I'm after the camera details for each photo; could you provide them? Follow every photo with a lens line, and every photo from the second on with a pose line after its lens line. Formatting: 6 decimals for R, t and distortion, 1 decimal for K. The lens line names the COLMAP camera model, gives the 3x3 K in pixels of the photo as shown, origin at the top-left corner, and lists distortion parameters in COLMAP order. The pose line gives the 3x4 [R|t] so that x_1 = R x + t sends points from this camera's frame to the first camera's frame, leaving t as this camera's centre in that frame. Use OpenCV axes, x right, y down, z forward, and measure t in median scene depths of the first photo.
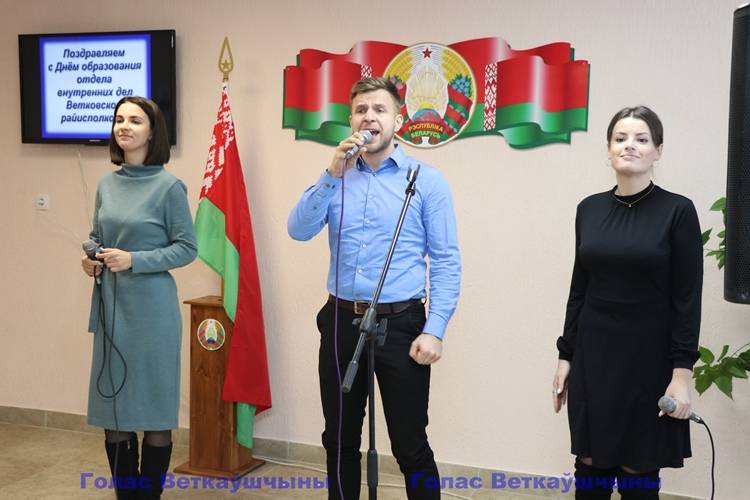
lens RADIAL K [[1224.9, 0, 376.8], [0, 1224.9, 253.5], [0, 0, 1]] dist [-0.097651, 0.000000]
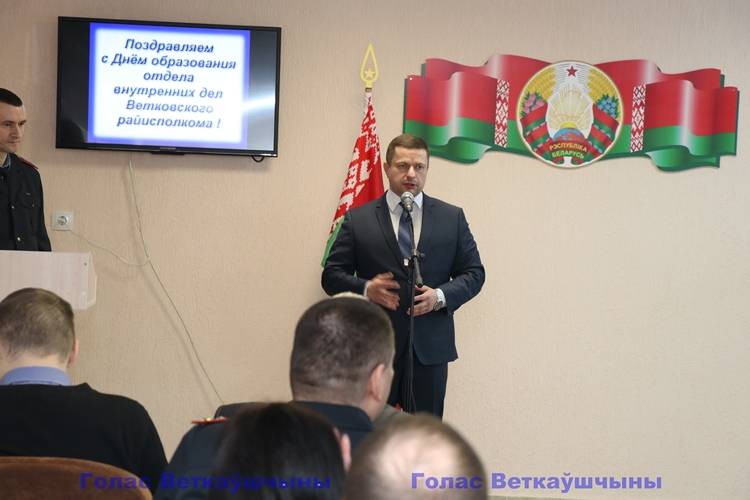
lens RADIAL K [[2519.5, 0, 374.4], [0, 2519.5, 249.3], [0, 0, 1]] dist [0.171514, 0.000000]
pose [[0.877317, 0.007719, 0.479849, -1.037843], [0.015952, 0.998849, -0.045234, 0.065641], [-0.479646, 0.047339, 0.876184, -0.671335]]
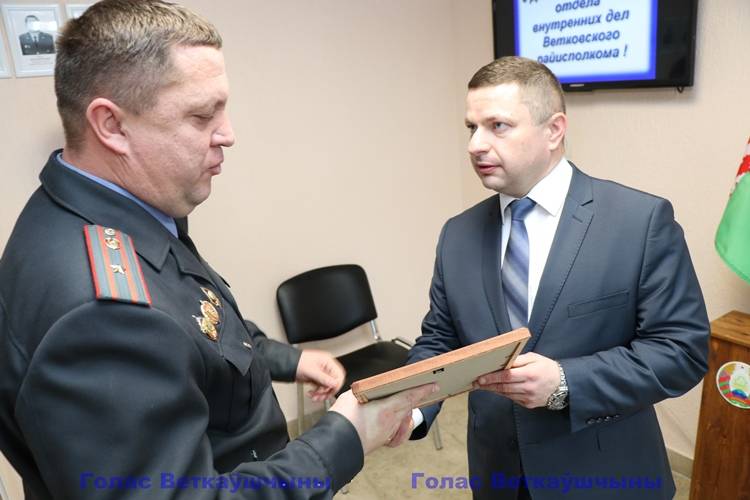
lens RADIAL K [[611.5, 0, 374.1], [0, 611.5, 251.5], [0, 0, 1]] dist [-0.042870, -0.004158]
pose [[0.833829, 0.076280, -0.546727, -0.128124], [0.023081, 0.984723, 0.172592, -0.062443], [0.551540, -0.156531, 0.819330, 0.639501]]
